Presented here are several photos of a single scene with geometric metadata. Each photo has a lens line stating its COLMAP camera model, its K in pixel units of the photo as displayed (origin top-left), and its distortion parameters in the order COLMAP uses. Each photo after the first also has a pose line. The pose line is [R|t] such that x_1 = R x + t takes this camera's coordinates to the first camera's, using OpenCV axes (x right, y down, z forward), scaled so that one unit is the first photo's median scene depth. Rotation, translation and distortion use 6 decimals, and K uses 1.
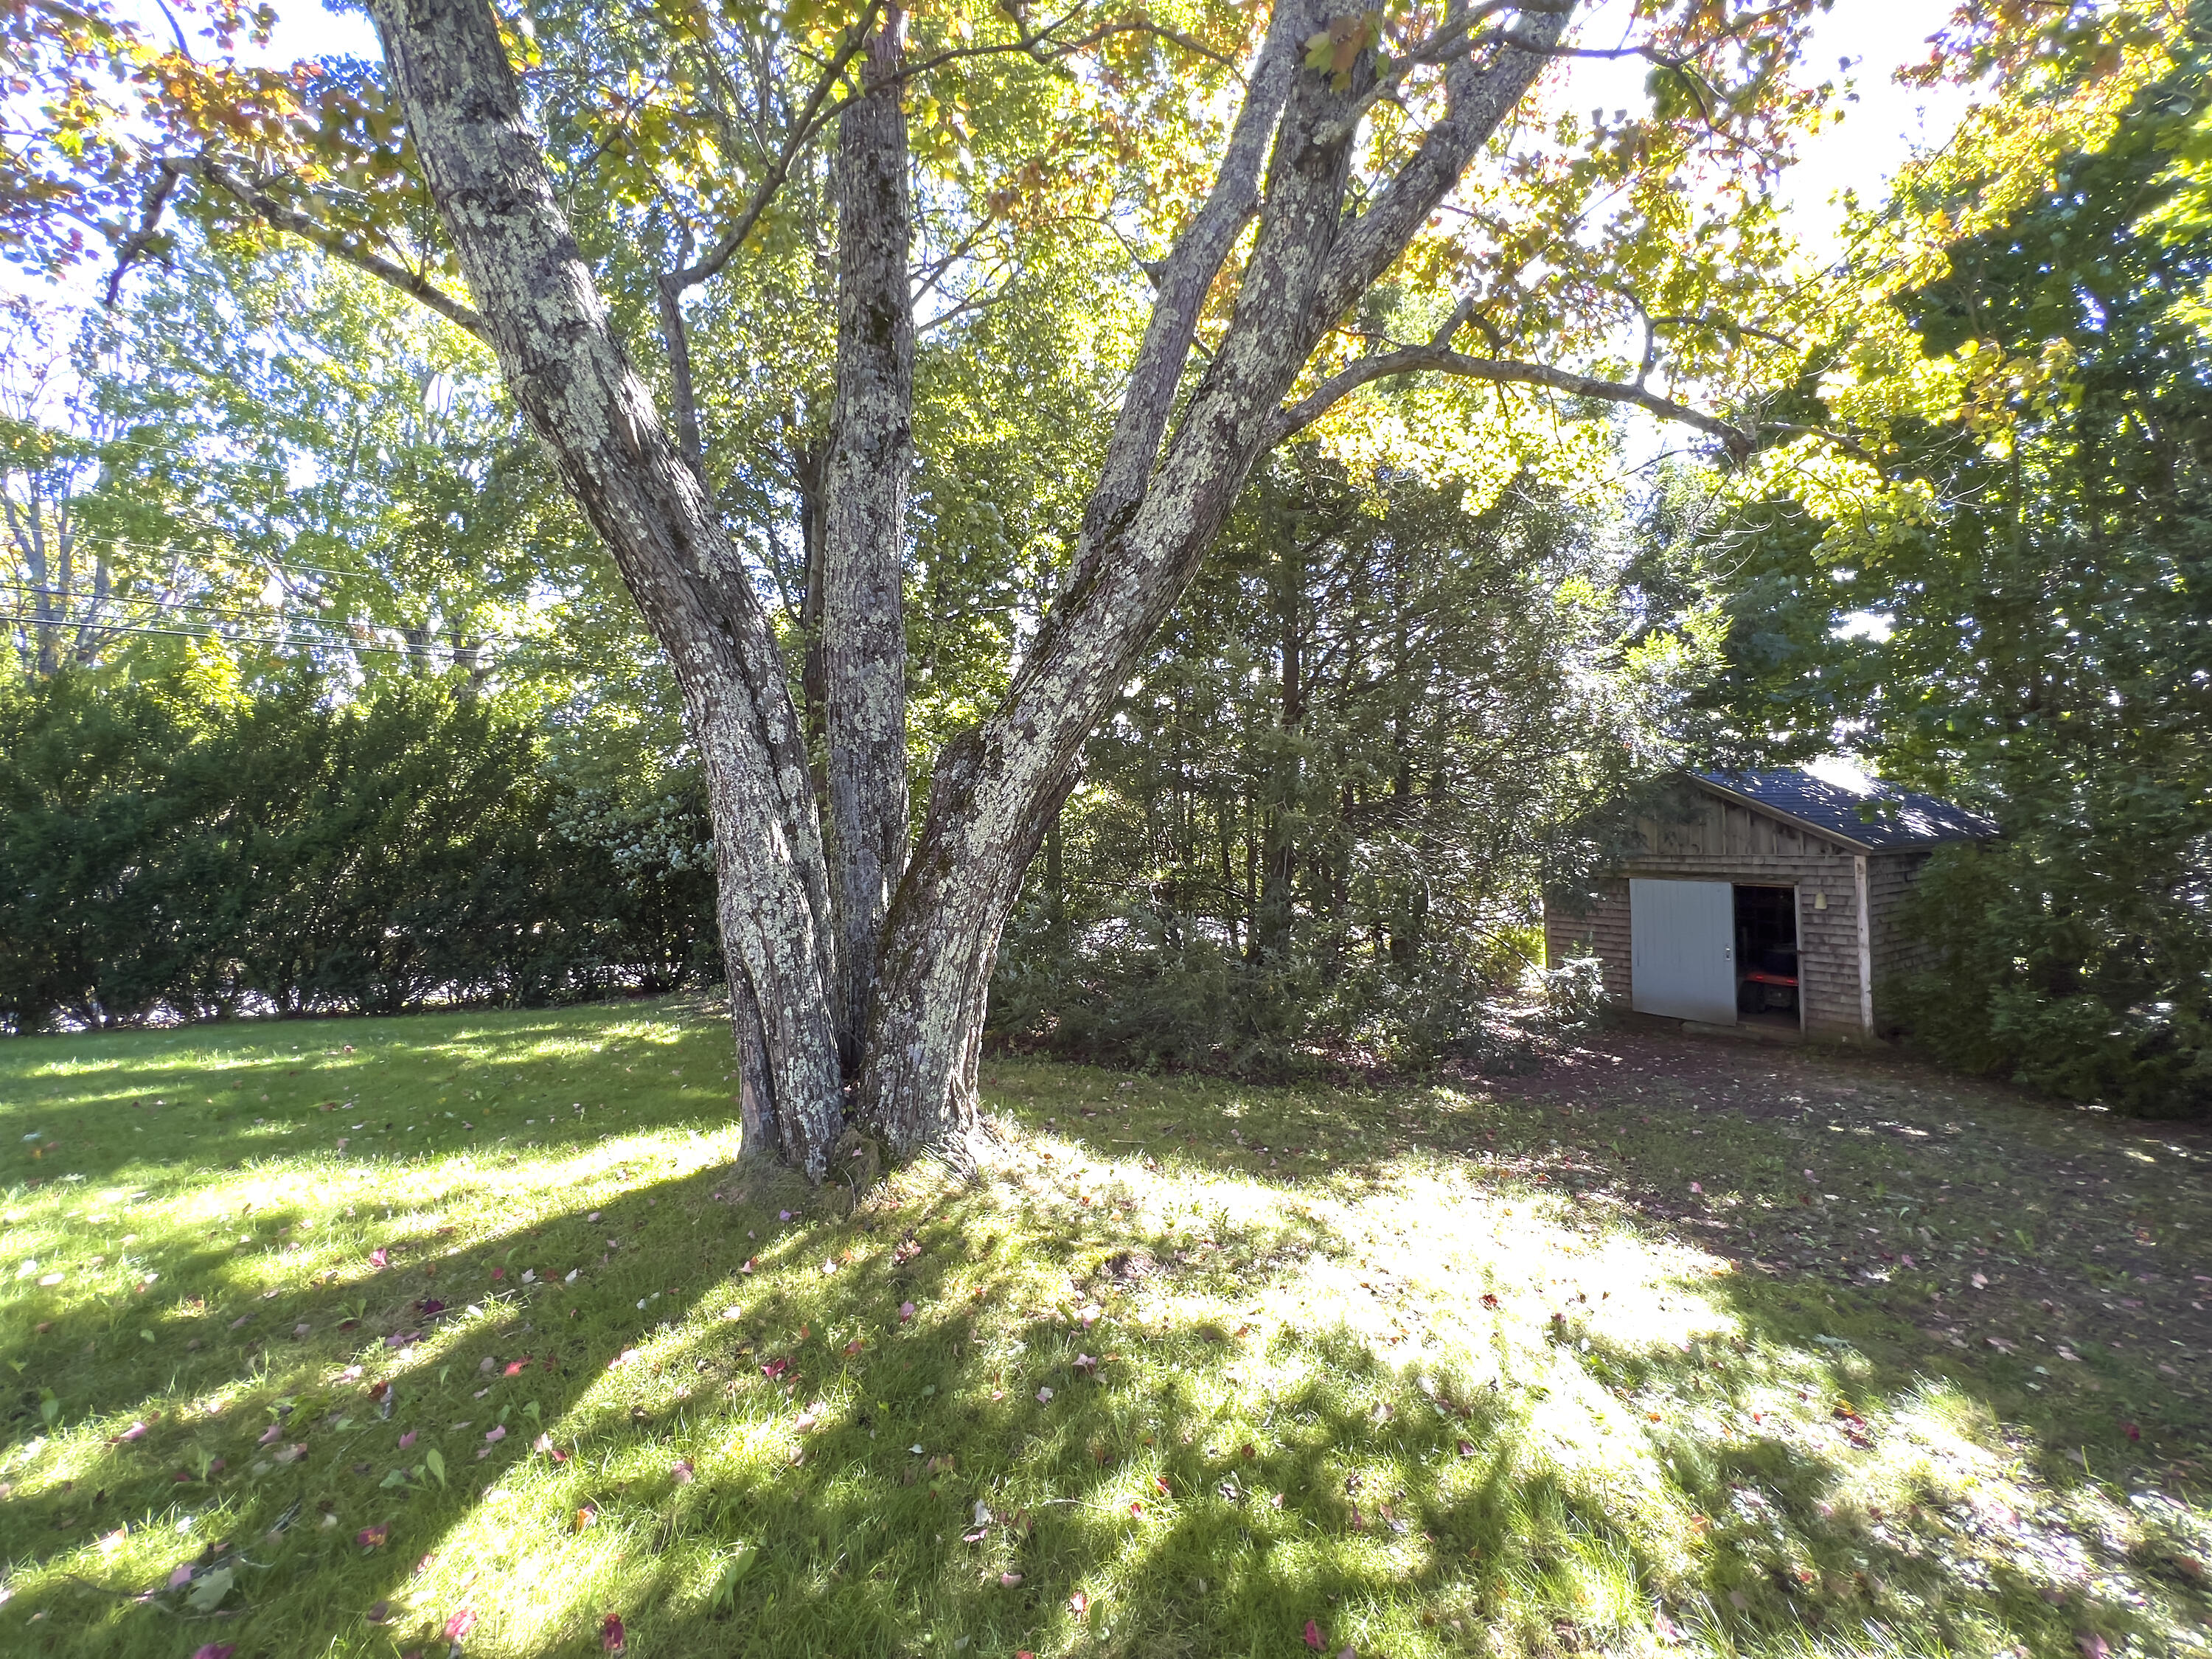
lens RADIAL K [[880.3, 0, 1099.4], [0, 880.3, 820.1], [0, 0, 1]] dist [0.001763, 0.000058]
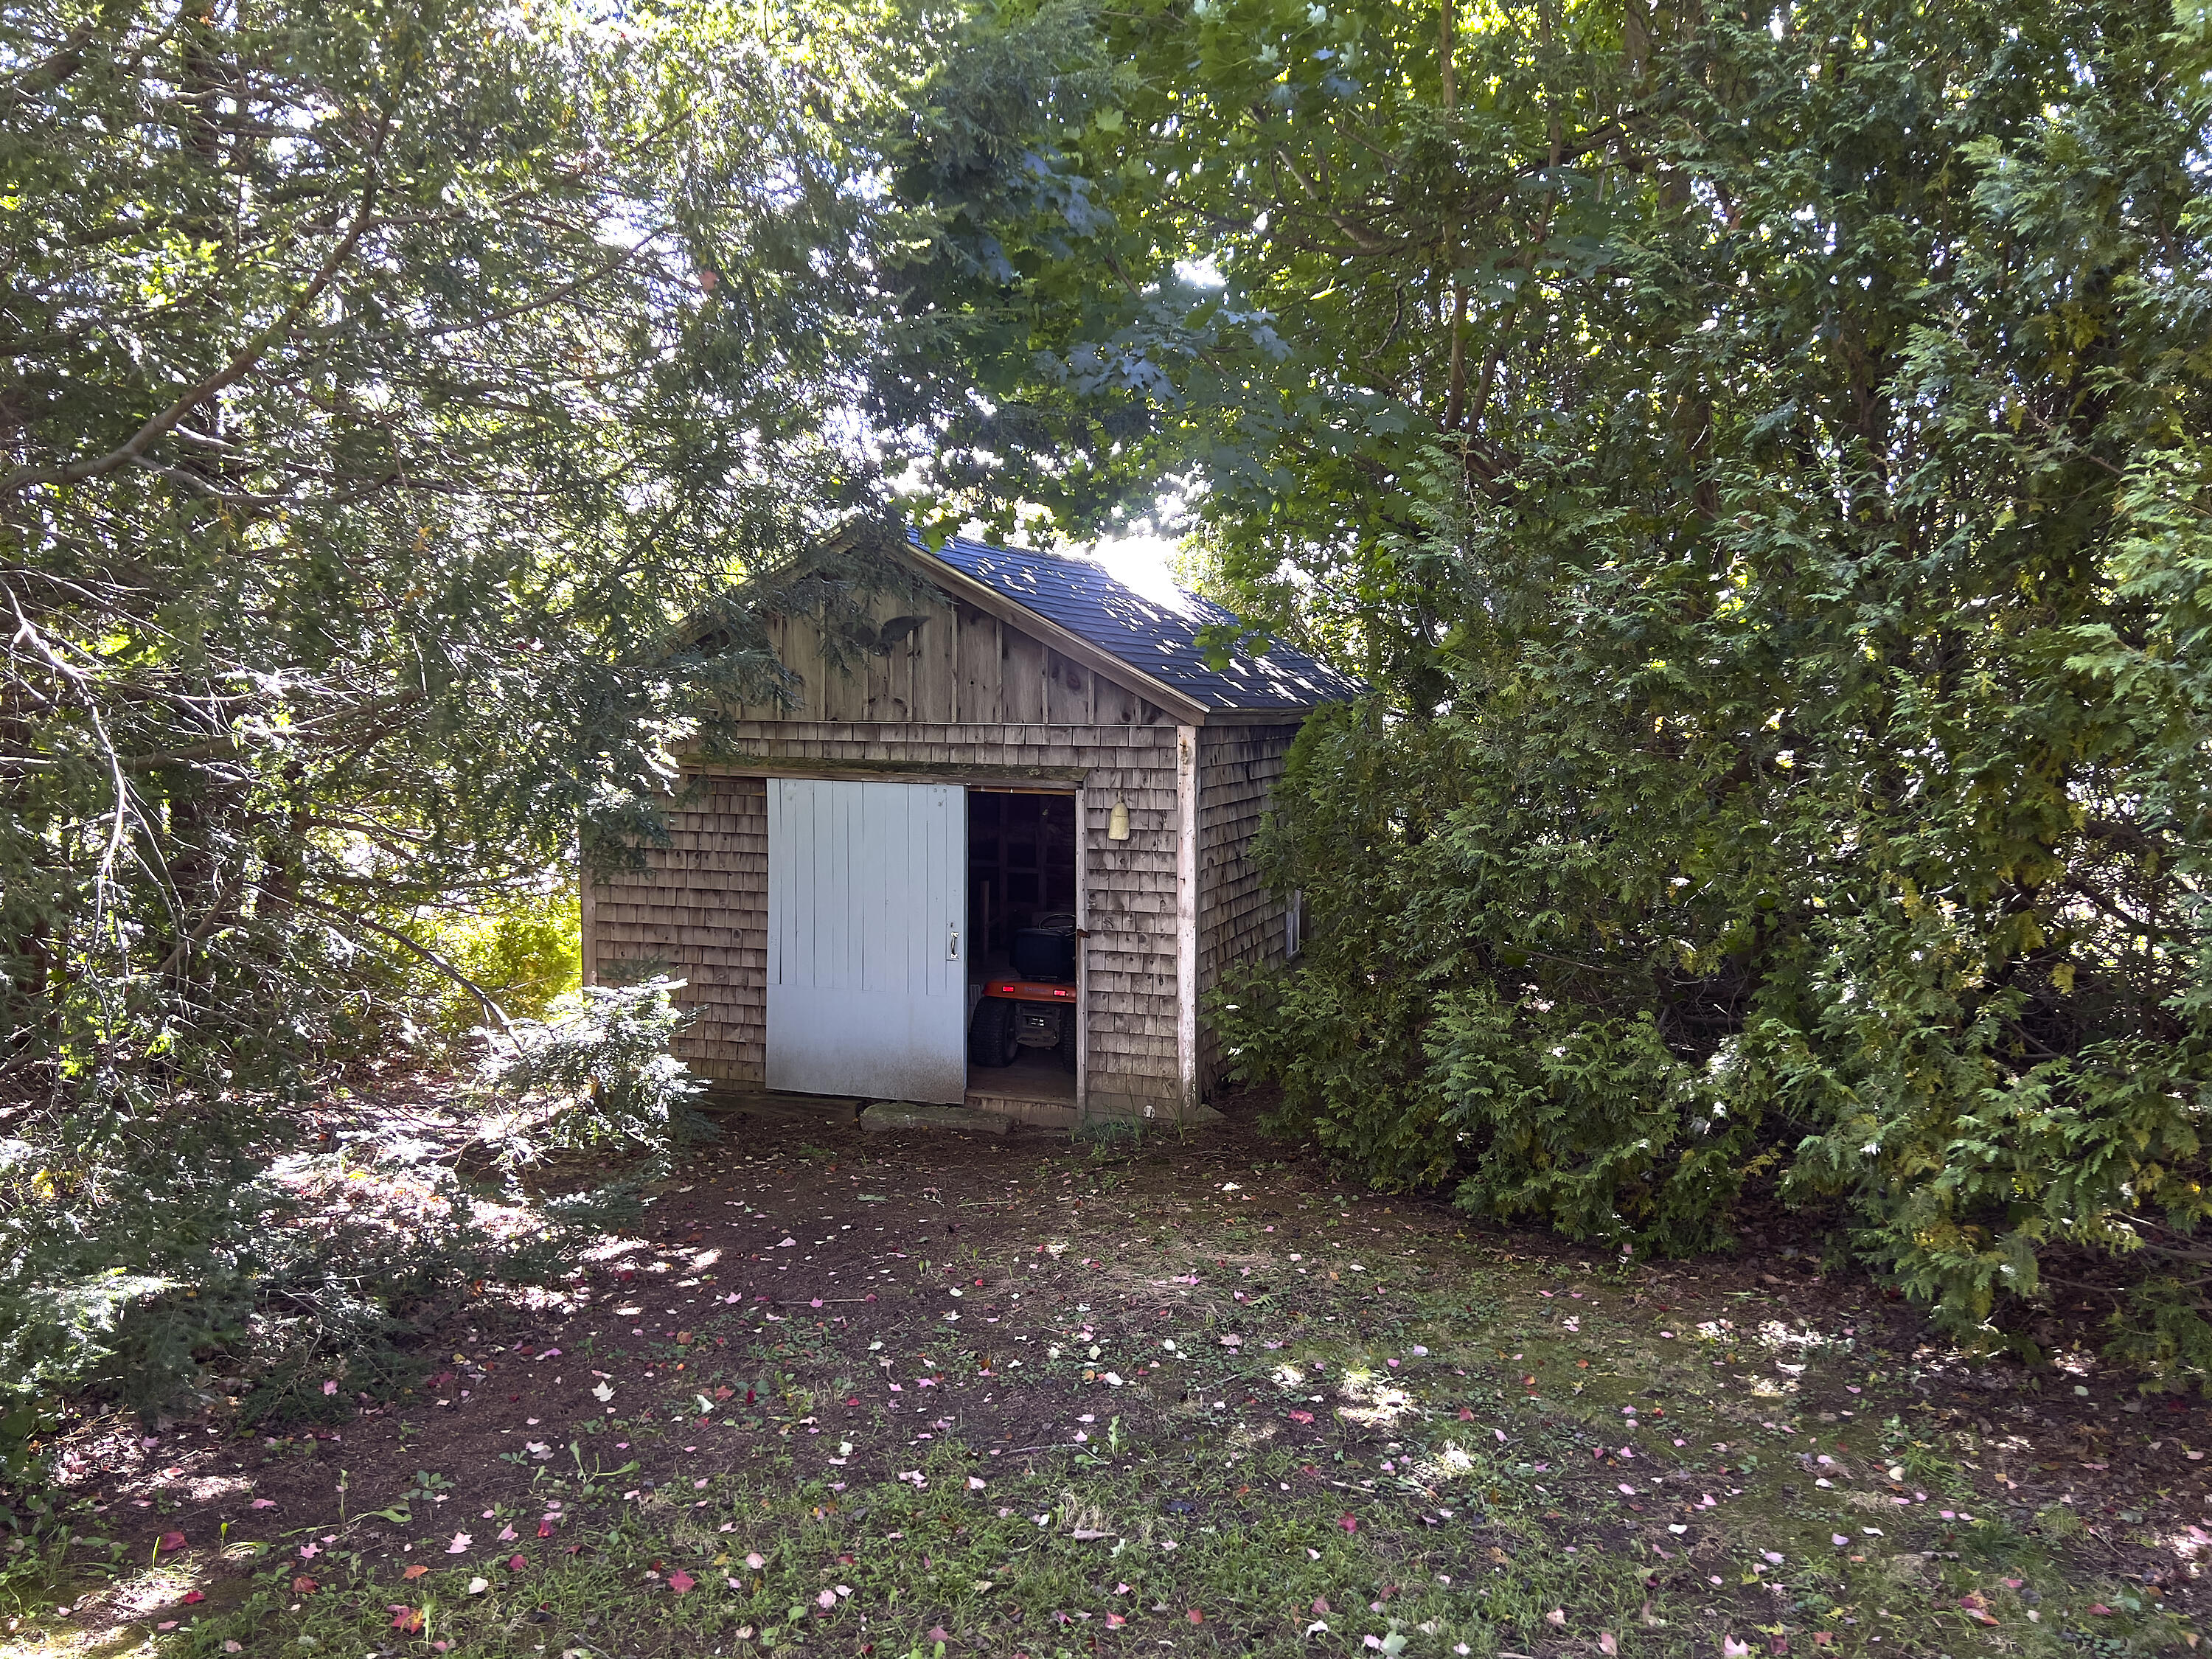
lens RADIAL K [[1676.3, 0, 1105.5], [0, 1676.3, 825.5], [0, 0, 1]] dist [-0.000051, -0.000006]
pose [[0.760737, -0.018976, 0.648783, 0.233951], [-0.036357, 0.996757, 0.071785, 0.029700], [-0.648041, -0.078198, 0.757580, 0.329062]]
